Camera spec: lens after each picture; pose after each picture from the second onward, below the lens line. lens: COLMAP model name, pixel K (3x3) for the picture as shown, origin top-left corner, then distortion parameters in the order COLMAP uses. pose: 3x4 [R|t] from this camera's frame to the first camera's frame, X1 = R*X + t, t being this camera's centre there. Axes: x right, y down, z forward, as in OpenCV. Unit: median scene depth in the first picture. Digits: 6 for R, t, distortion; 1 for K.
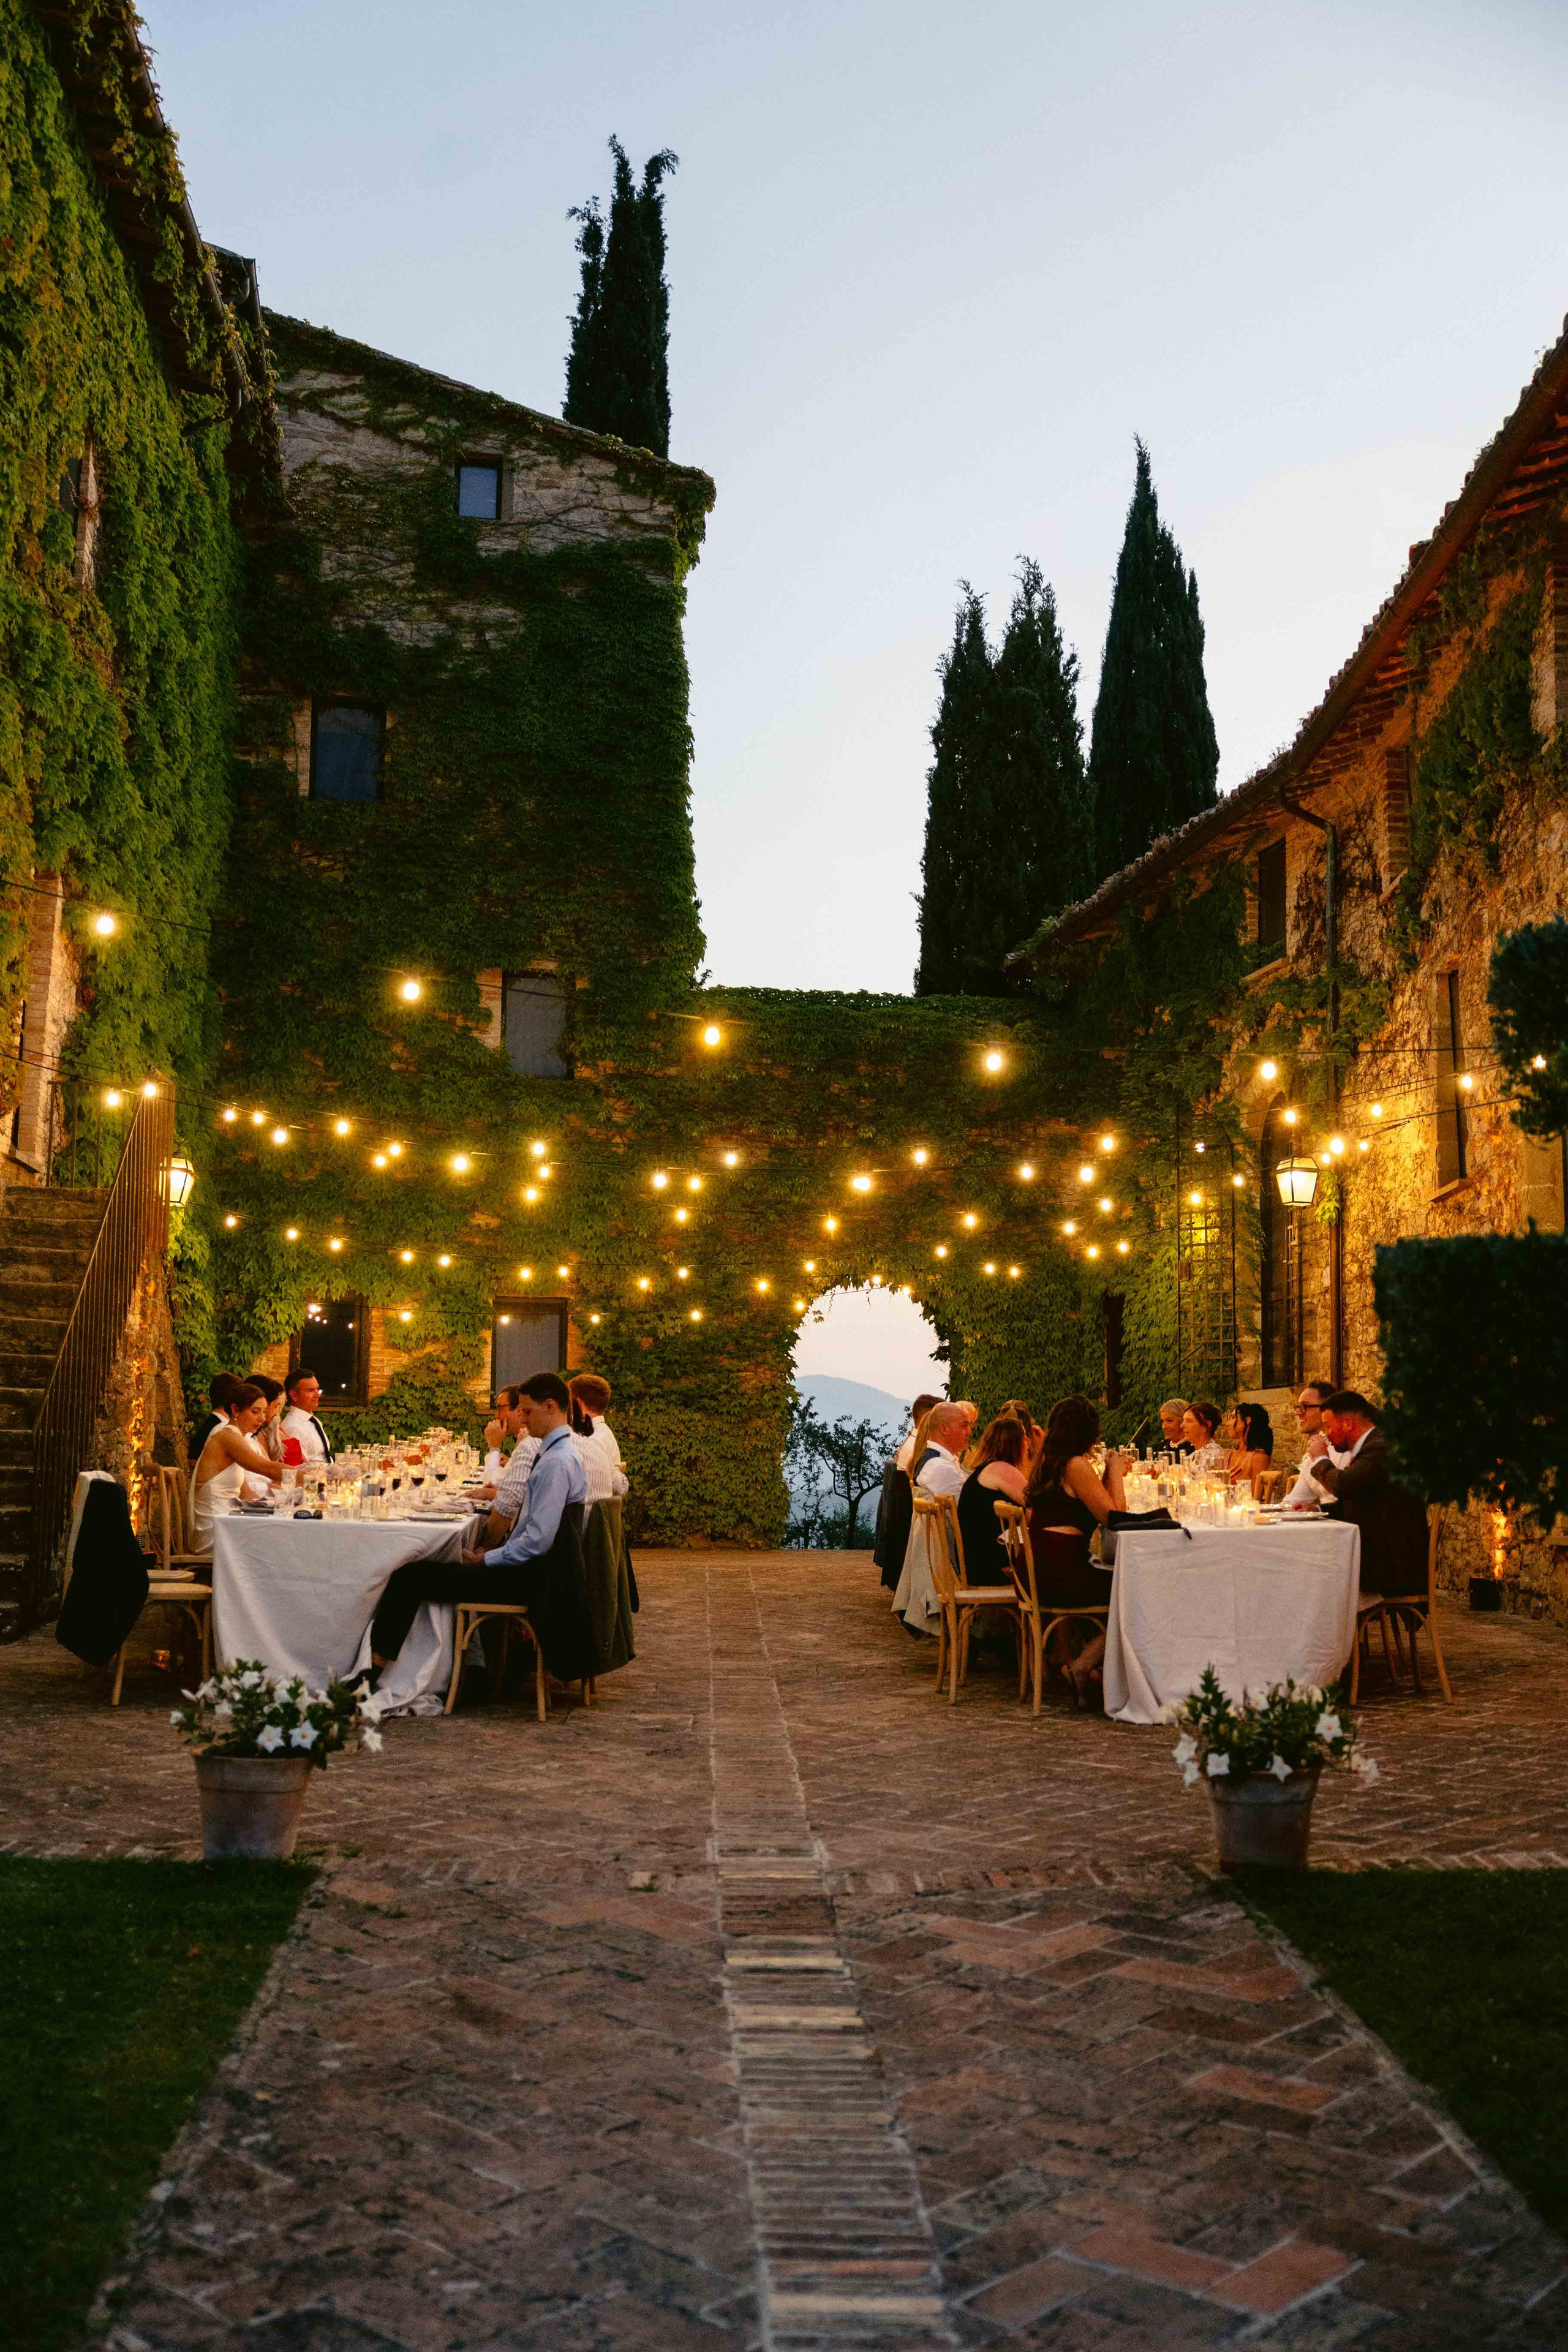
lens RADIAL K [[2616.5, 0, 744.1], [0, 2616.5, 1180.9], [0, 0, 1]] dist [0.002857, 0.001292]
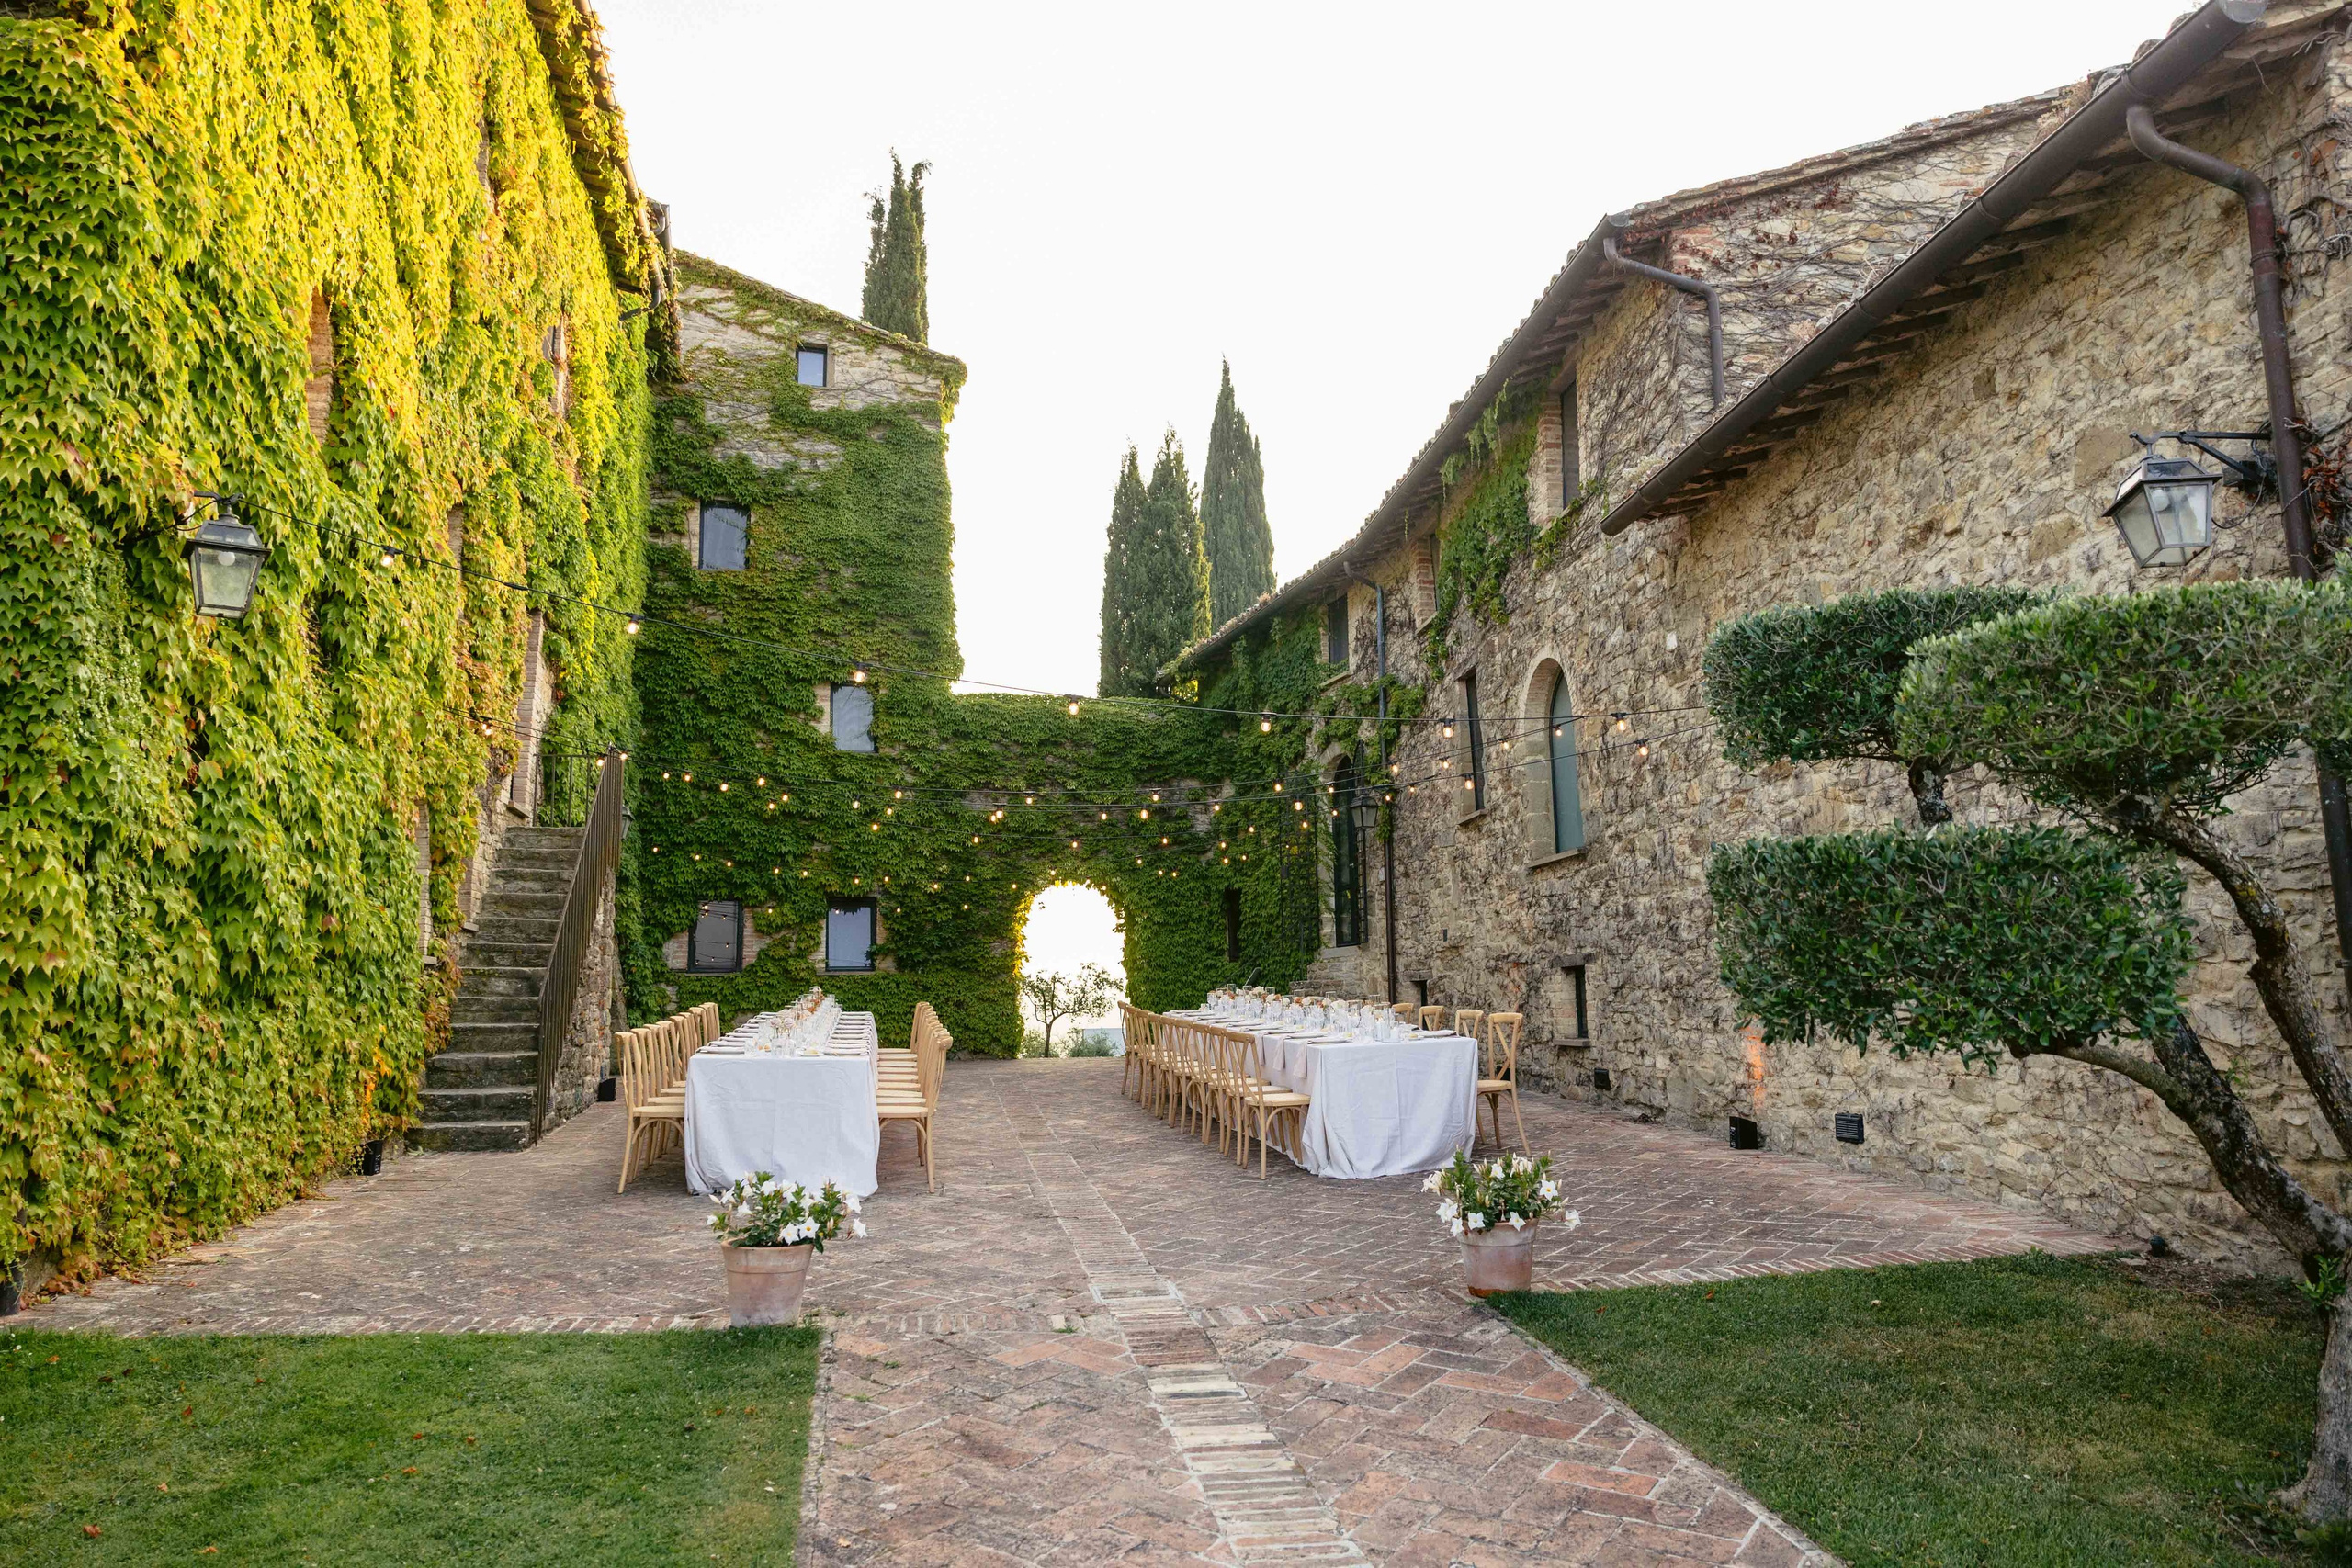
lens RADIAL K [[1629.5, 0, 1165.5], [0, 1629.5, 780.3], [0, 0, 1]] dist [0.004251, -0.004156]
pose [[0.991165, -0.009242, 0.132315, -0.035041], [0.012491, 0.999640, -0.023750, 0.002041], [-0.132048, 0.025193, 0.990923, 0.053648]]
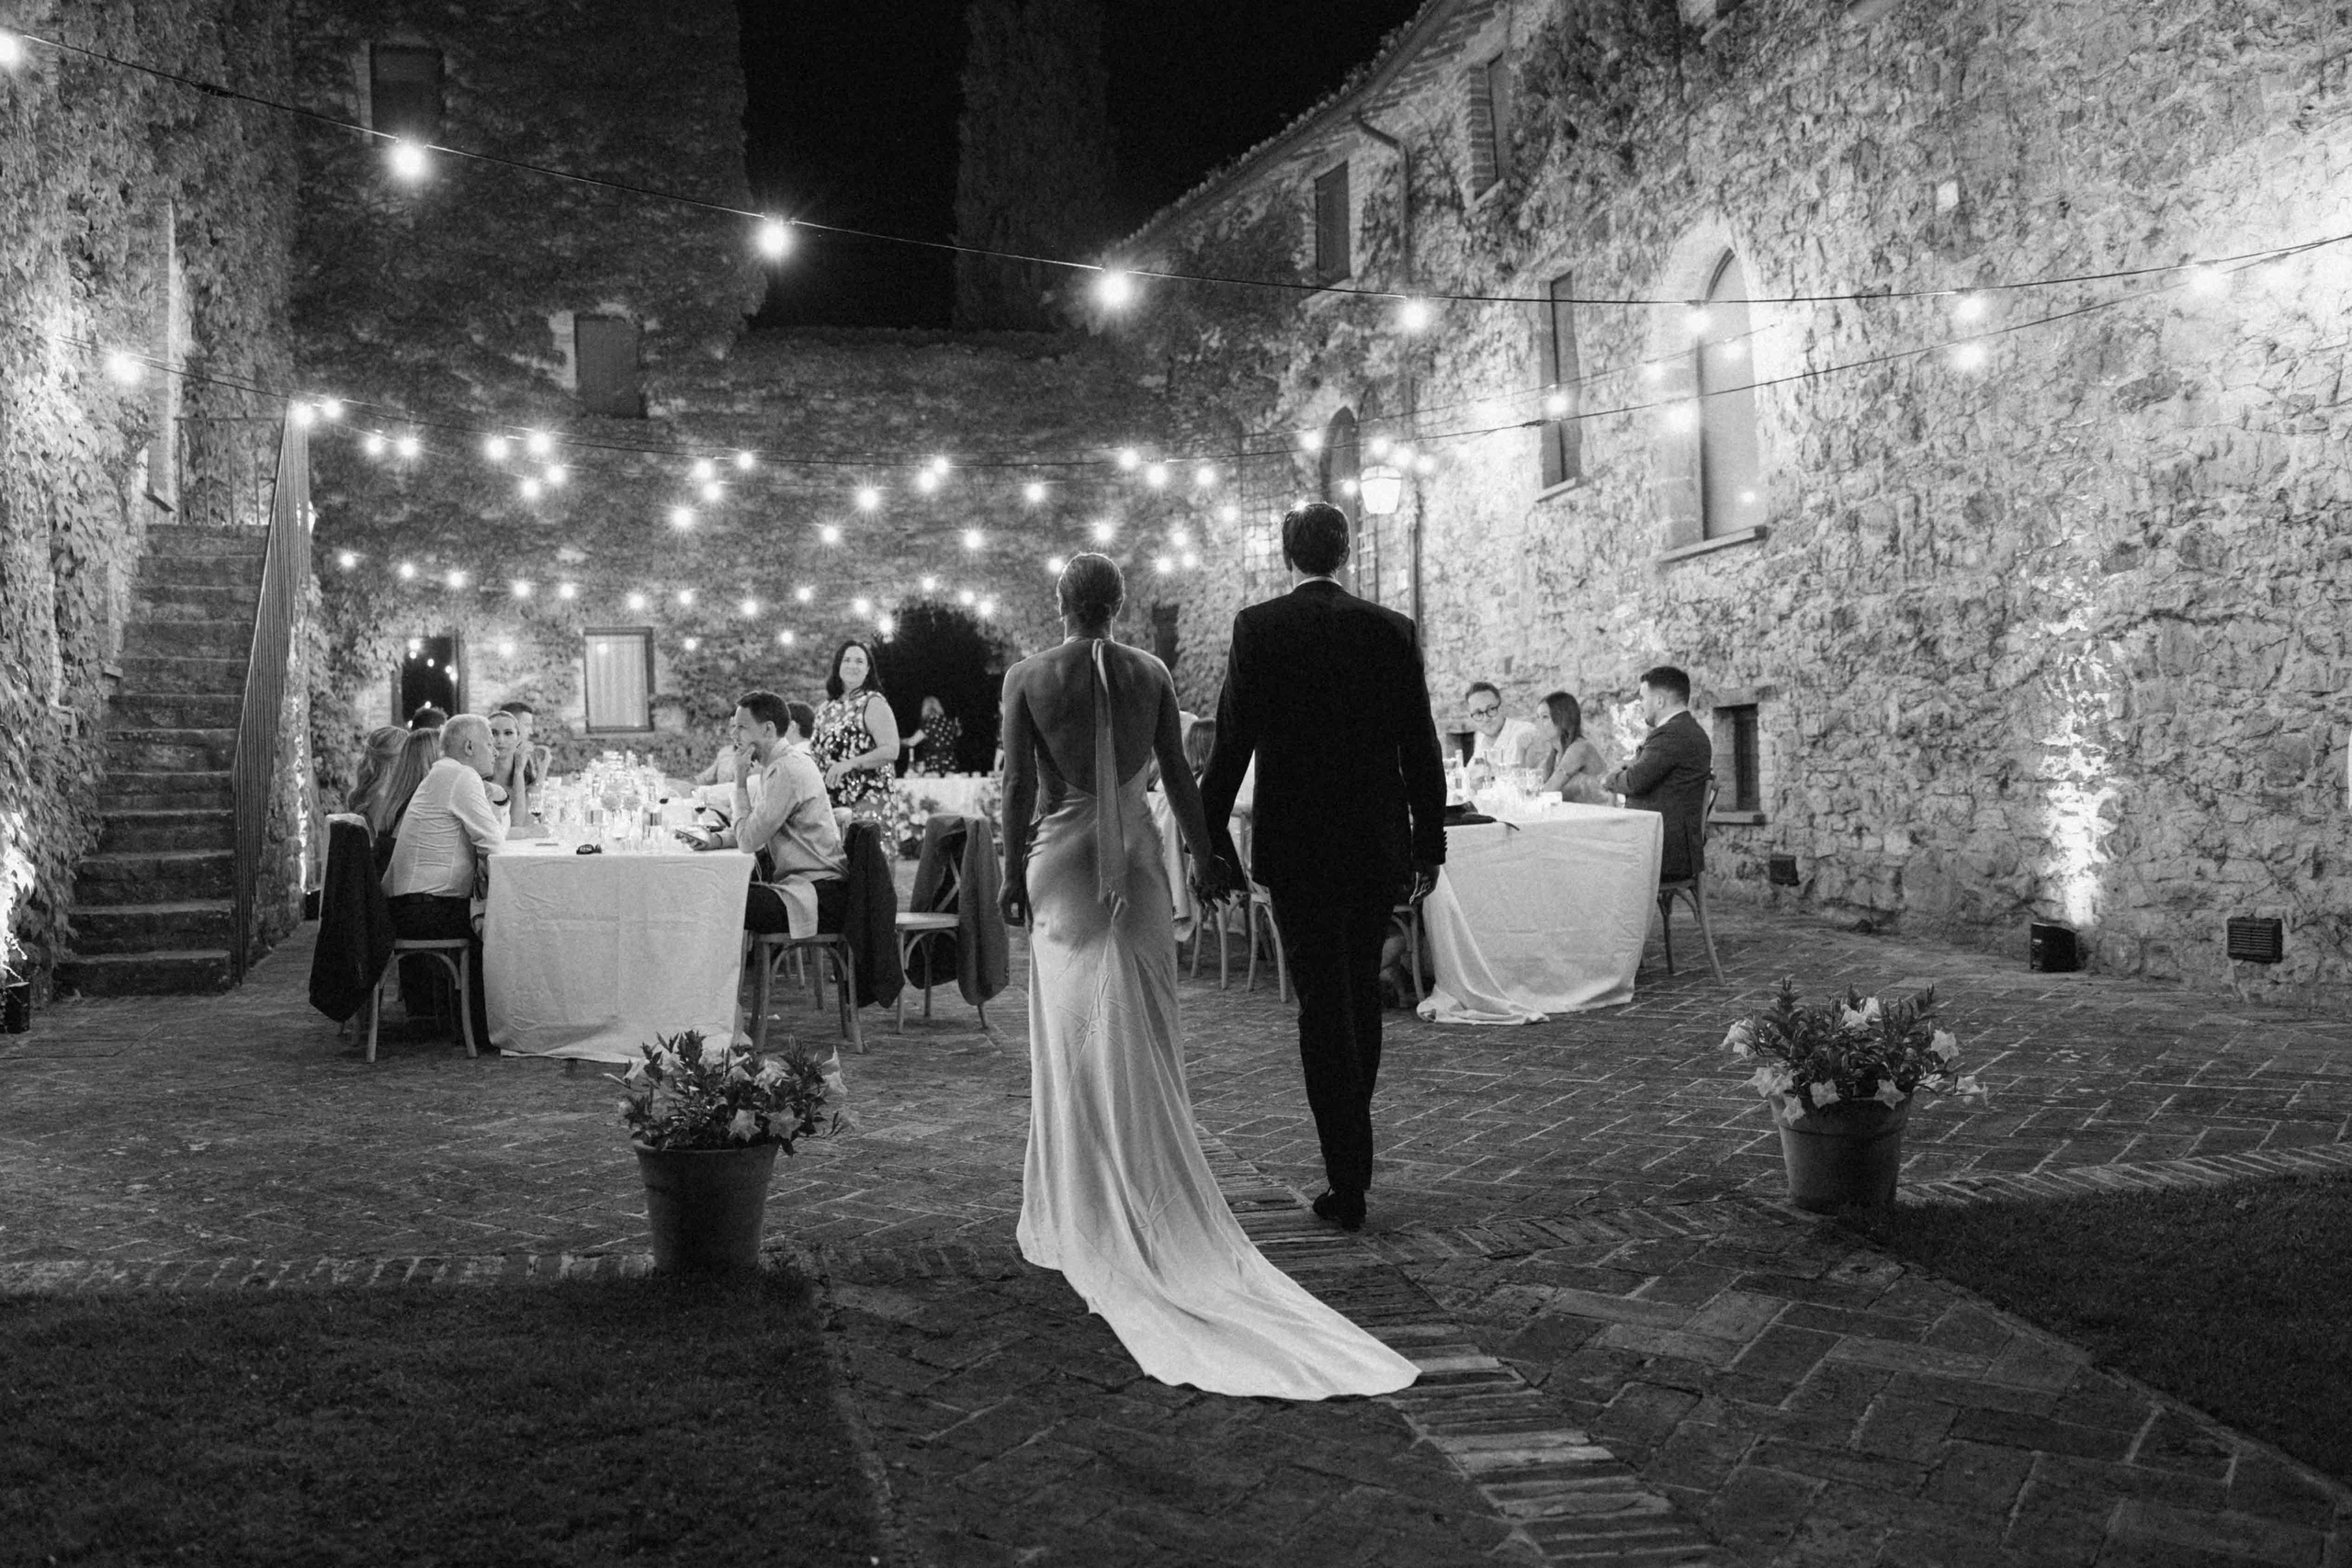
lens RADIAL K [[2245.0, 0, 940.1], [0, 2245.0, 798.8], [0, 0, 1]] dist [0.016973, 0.009537]
pose [[0.993530, -0.042006, 0.105515, -0.068486], [0.028983, 0.992101, 0.122051, 0.008364], [-0.109808, -0.118204, 0.986899, 0.107317]]
